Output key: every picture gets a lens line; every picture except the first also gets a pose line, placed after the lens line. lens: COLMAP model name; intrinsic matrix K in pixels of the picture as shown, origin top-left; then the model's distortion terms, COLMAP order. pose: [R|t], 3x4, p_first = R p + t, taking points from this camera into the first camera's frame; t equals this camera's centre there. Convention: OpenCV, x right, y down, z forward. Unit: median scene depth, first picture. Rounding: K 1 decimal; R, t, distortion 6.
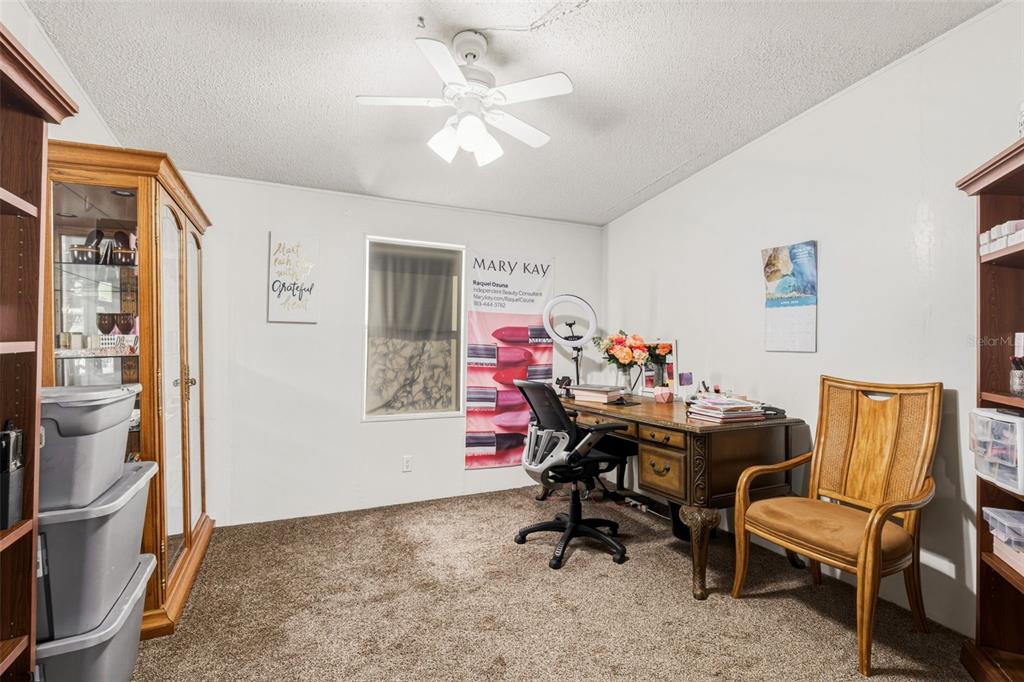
lens RADIAL K [[460.0, 0, 508.1], [0, 460.0, 337.2], [0, 0, 1]] dist [-0.017441, 0.007843]
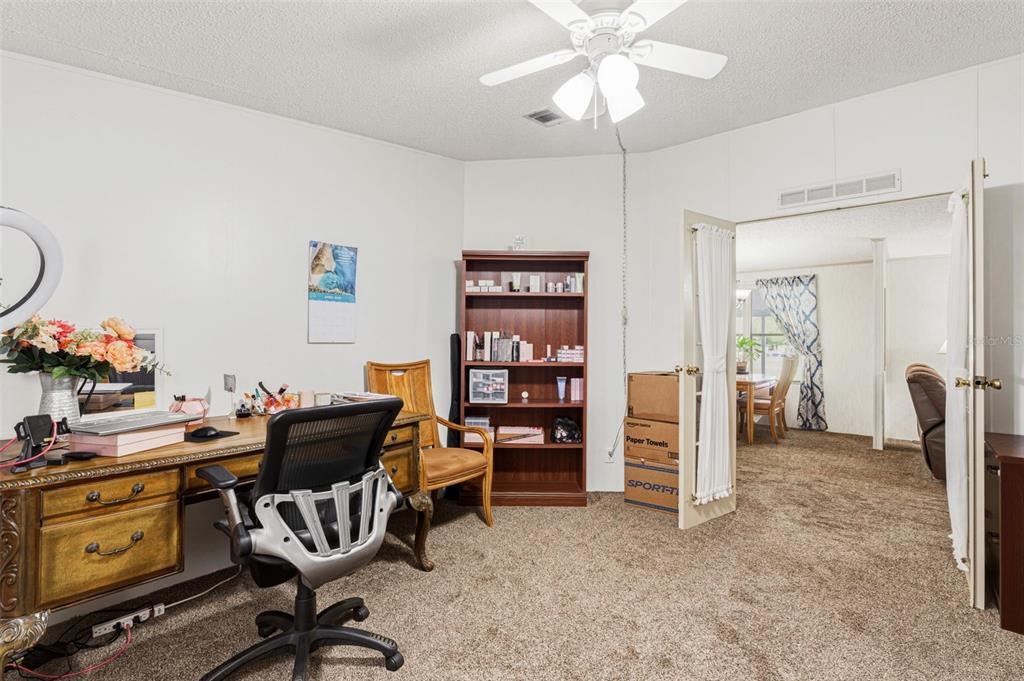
lens RADIAL K [[460.0, 0, 508.1], [0, 460.0, 336.7], [0, 0, 1]] dist [-0.017441, 0.007843]
pose [[-0.382317, 0.004052, 0.924022, -0.543485], [-0.011712, 0.999889, -0.009230, 0.021650], [-0.923957, -0.014351, -0.382227, 1.031826]]
